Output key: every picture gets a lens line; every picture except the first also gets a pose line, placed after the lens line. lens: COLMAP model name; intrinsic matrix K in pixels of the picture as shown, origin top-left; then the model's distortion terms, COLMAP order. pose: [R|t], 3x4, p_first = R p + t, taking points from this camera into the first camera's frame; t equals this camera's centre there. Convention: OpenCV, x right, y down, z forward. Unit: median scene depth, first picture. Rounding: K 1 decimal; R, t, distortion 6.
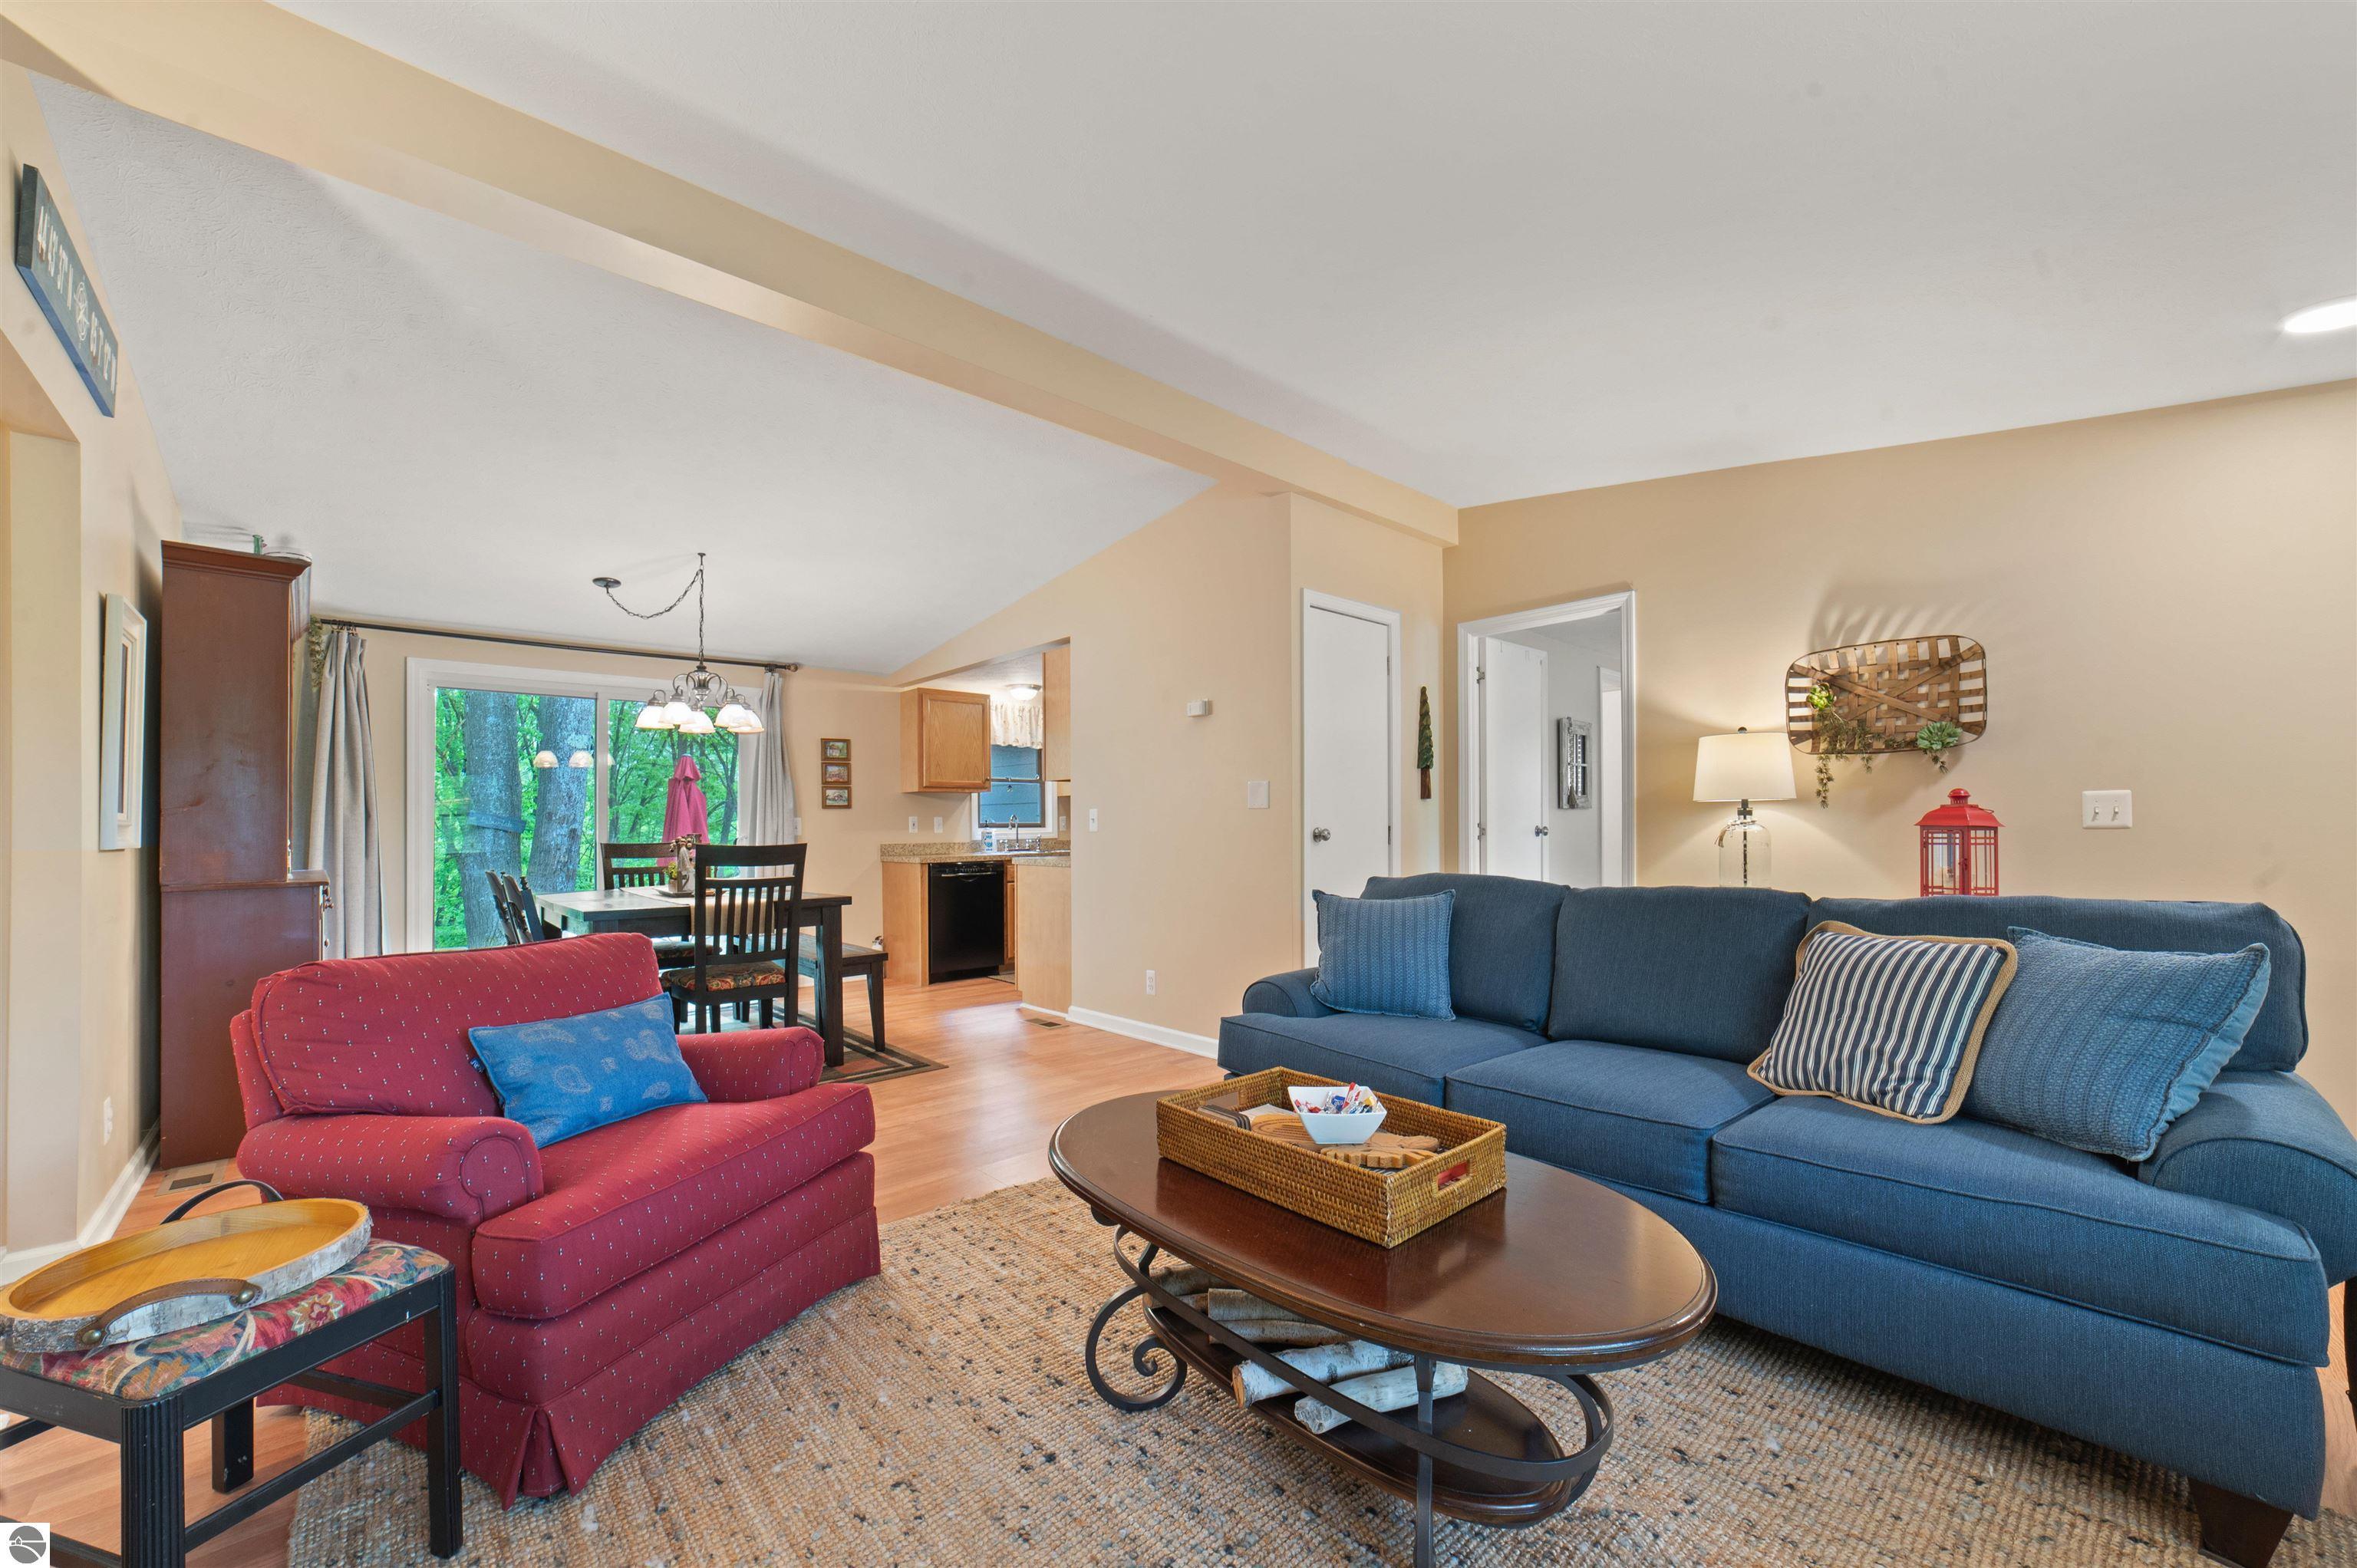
lens RADIAL K [[936.1, 0, 1176.4], [0, 936.1, 800.0], [0, 0, 1]] dist [-0.024274, 0.008788]
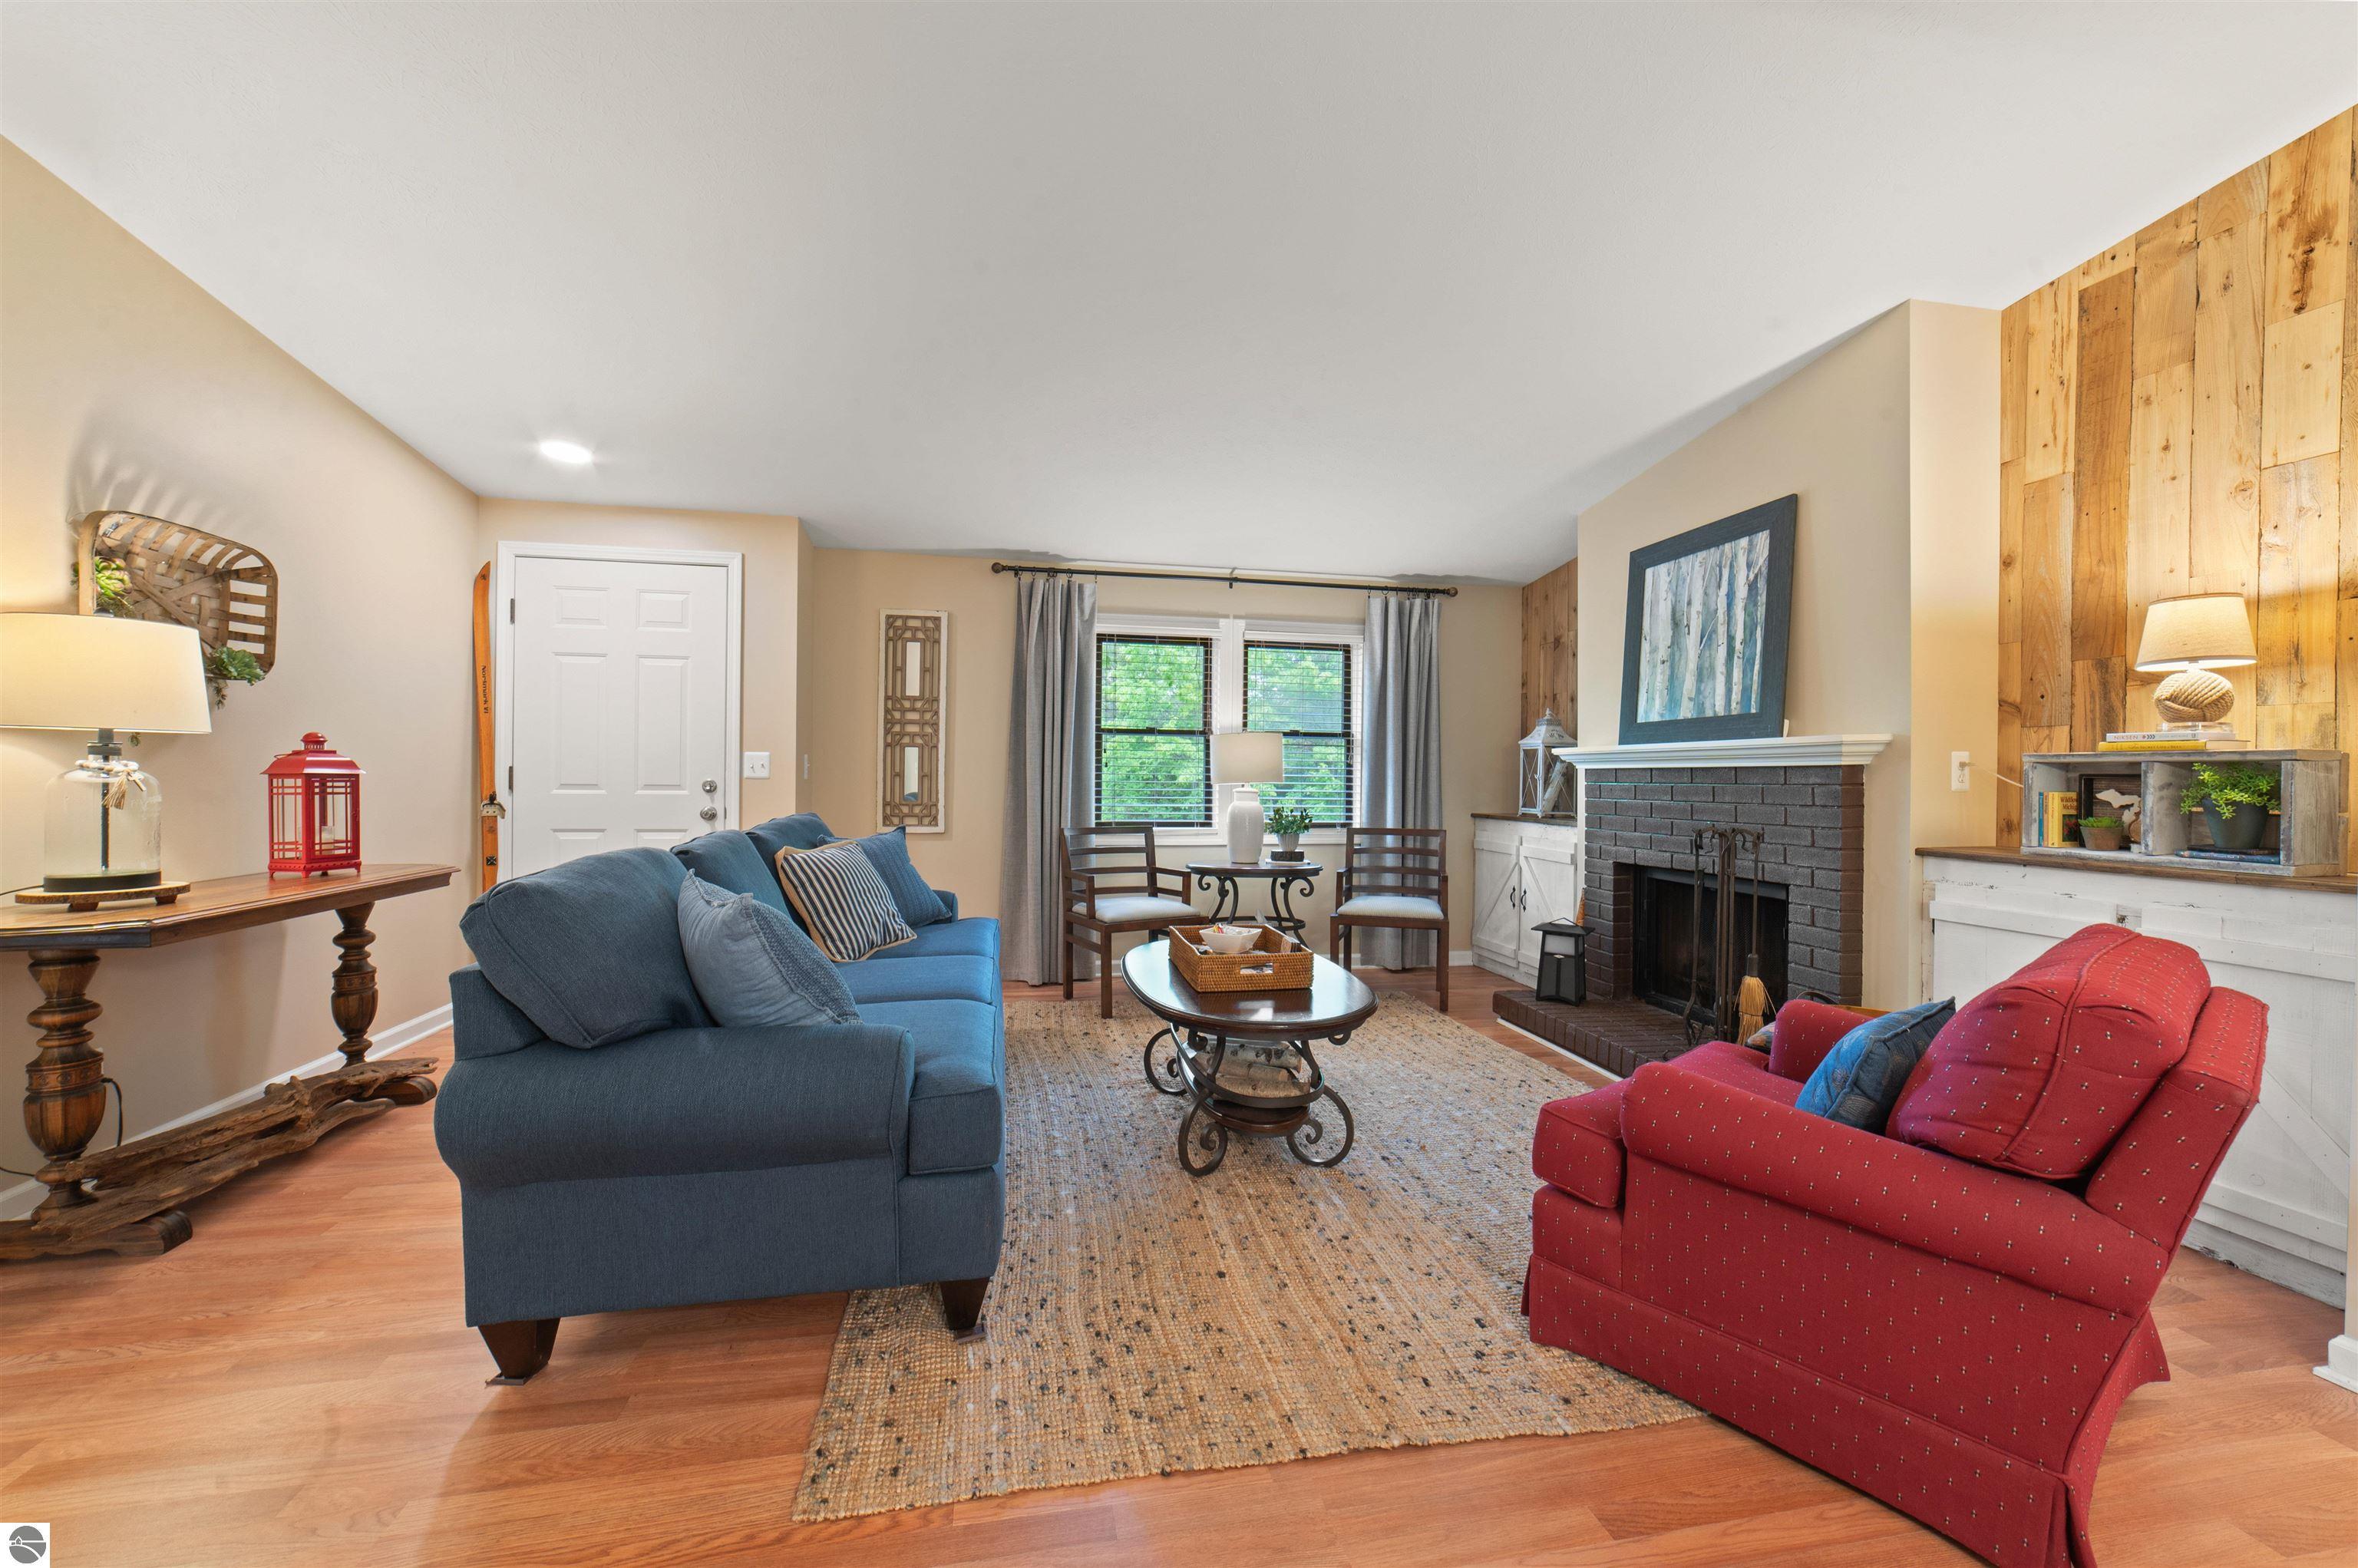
lens RADIAL K [[920.8, 0, 1180.1], [0, 920.8, 778.7], [0, 0, 1]] dist [-0.024908, 0.008831]
pose [[-0.853437, -0.004752, 0.521174, -0.161207], [-0.018509, 0.999604, -0.021194, 0.017741], [-0.520867, -0.027734, -0.853187, 0.637833]]
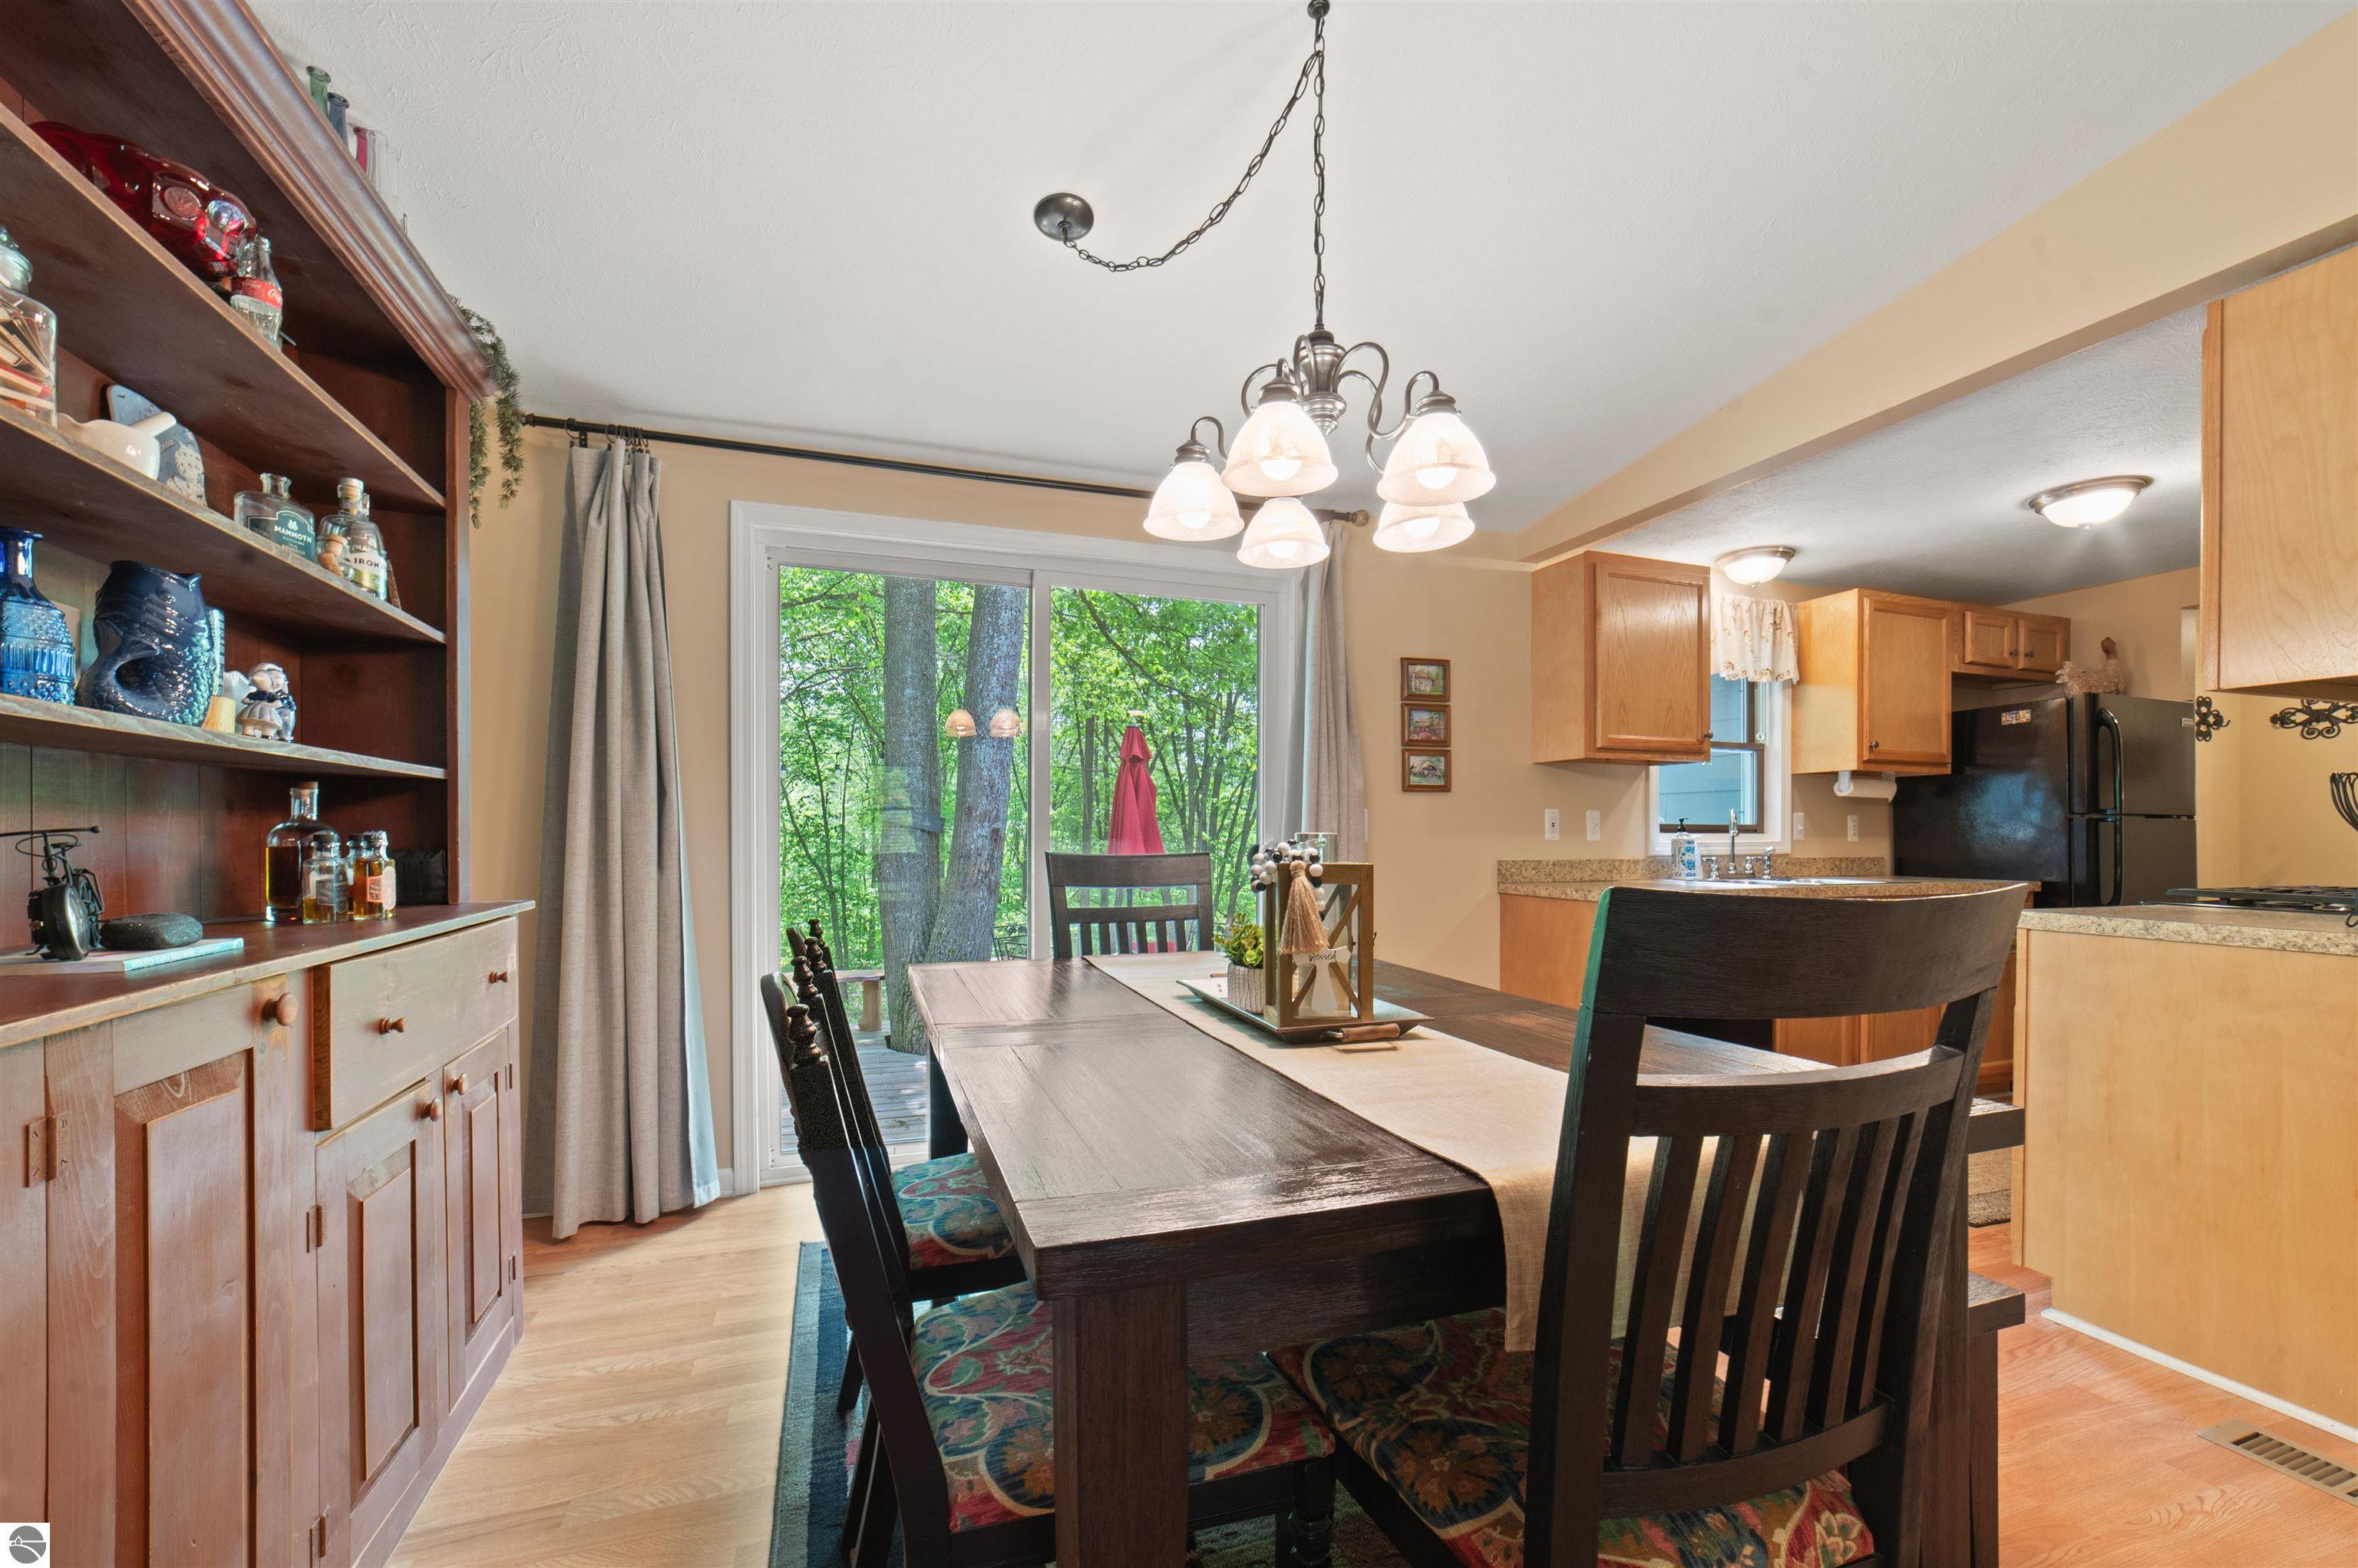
lens RADIAL K [[934.9, 0, 1161.2], [0, 934.9, 824.8], [0, 0, 1]] dist [-0.028836, 0.010196]
pose [[0.920037, 0.009344, -0.391720, -0.298276], [-0.002621, 0.999840, 0.017693, 0.019118], [0.391823, -0.015252, 0.919914, 0.462044]]
